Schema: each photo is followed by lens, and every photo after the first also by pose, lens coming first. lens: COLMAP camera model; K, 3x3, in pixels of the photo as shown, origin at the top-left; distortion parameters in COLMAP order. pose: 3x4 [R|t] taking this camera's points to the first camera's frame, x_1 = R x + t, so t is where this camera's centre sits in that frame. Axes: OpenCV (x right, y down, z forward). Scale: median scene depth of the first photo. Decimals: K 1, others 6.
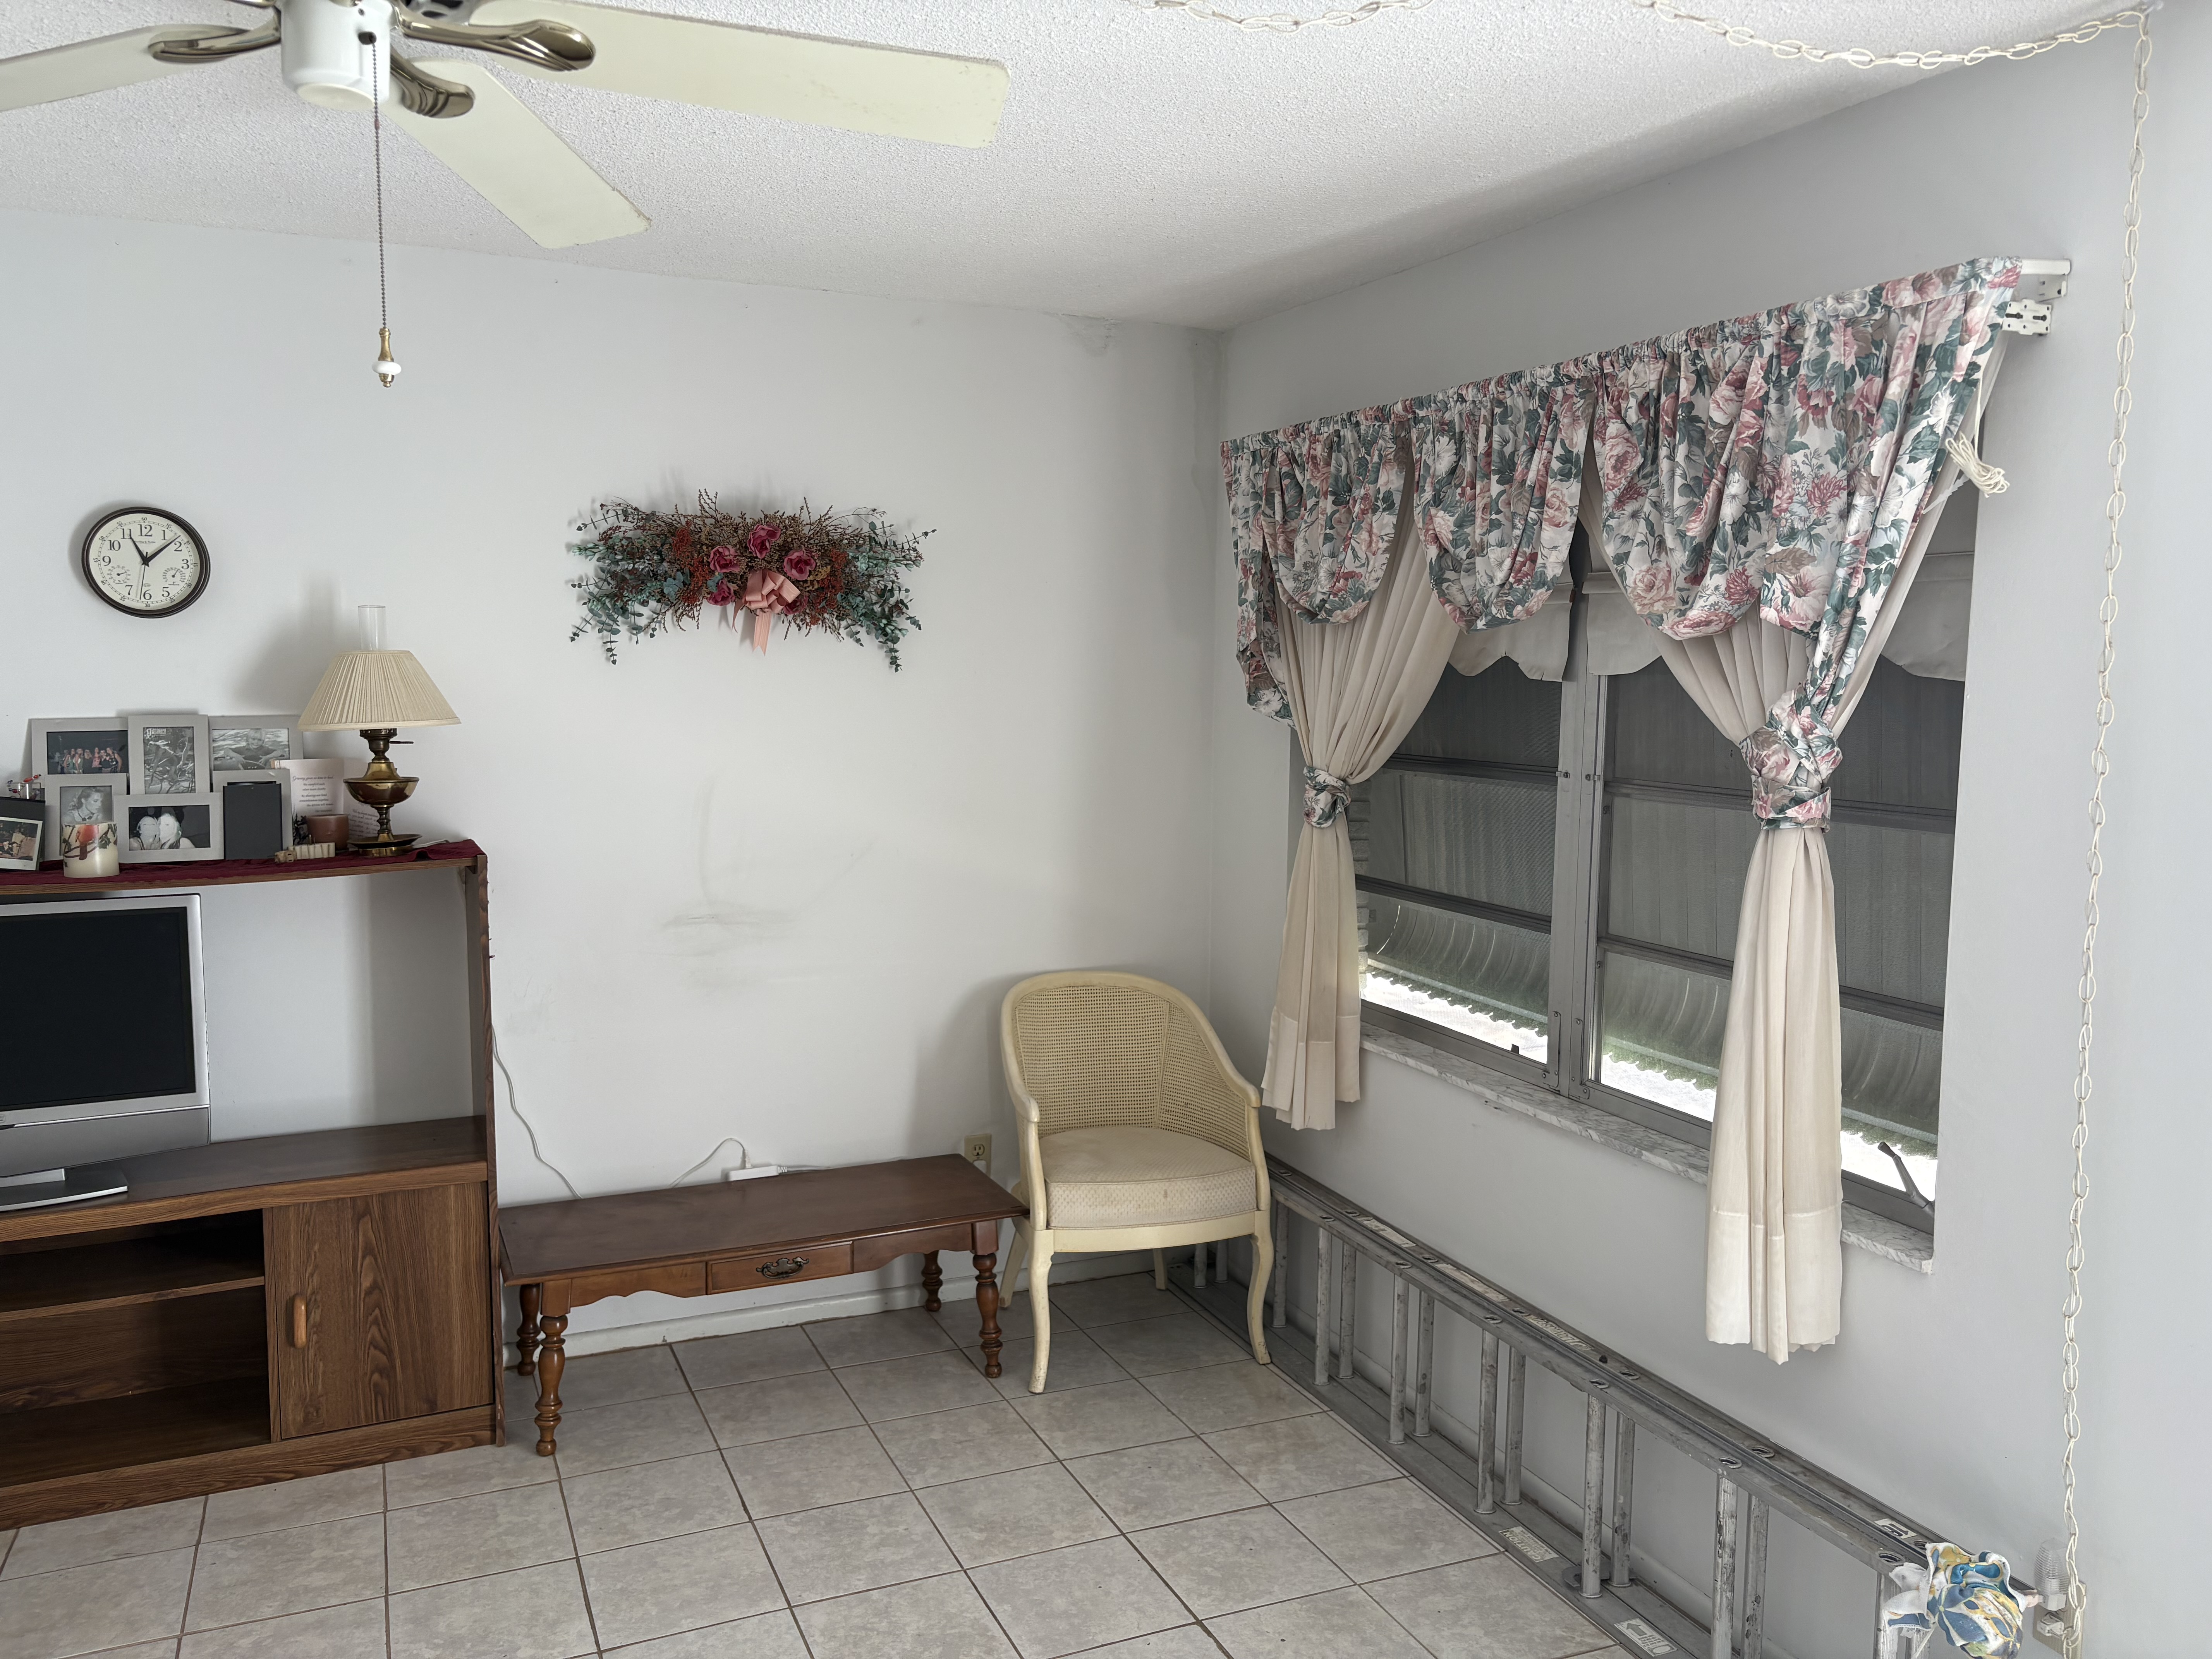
lens RADIAL K [[1676.8, 0, 1113.5], [0, 1676.8, 824.4], [0, 0, 1]] dist [0.033174, -0.039221]
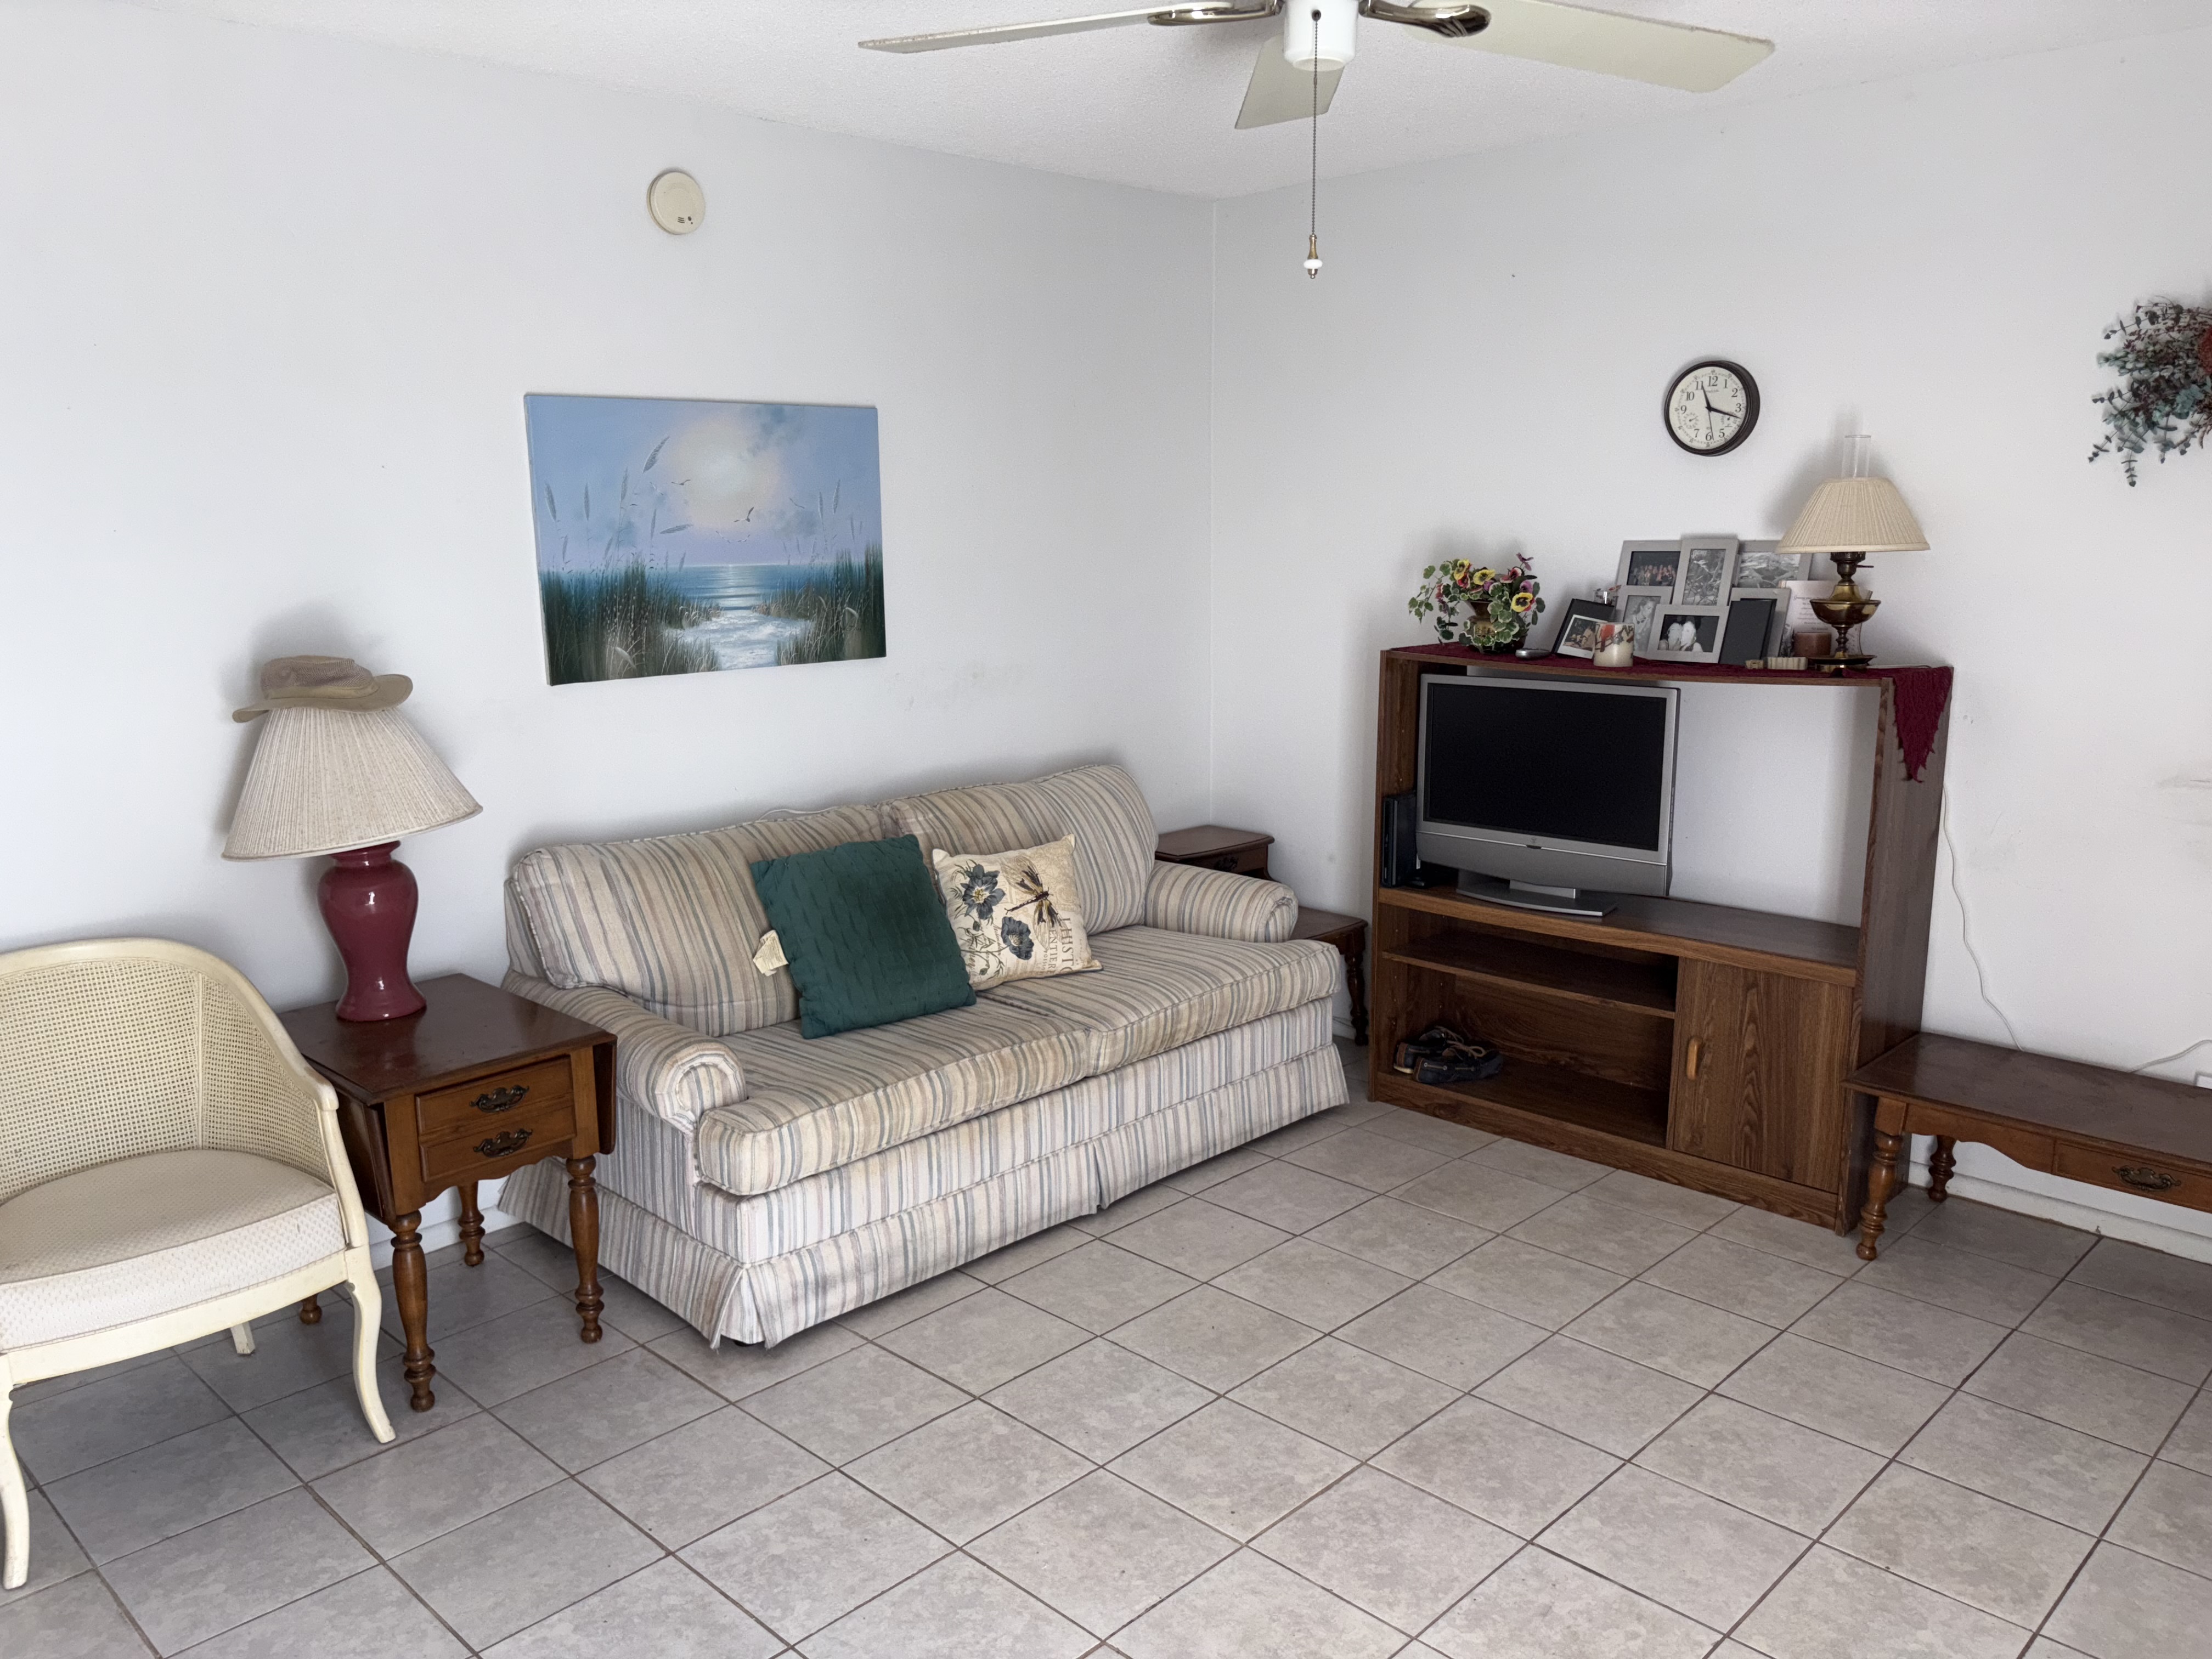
lens RADIAL K [[1676.8, 0, 1108.6], [0, 1676.8, 825.6], [0, 0, 1]] dist [0.033174, -0.039221]
pose [[0.358746, 0.163400, -0.919022, 0.412733], [-0.078631, 0.986350, 0.144676, -0.003913], [0.930118, 0.020362, 0.366697, 0.178962]]
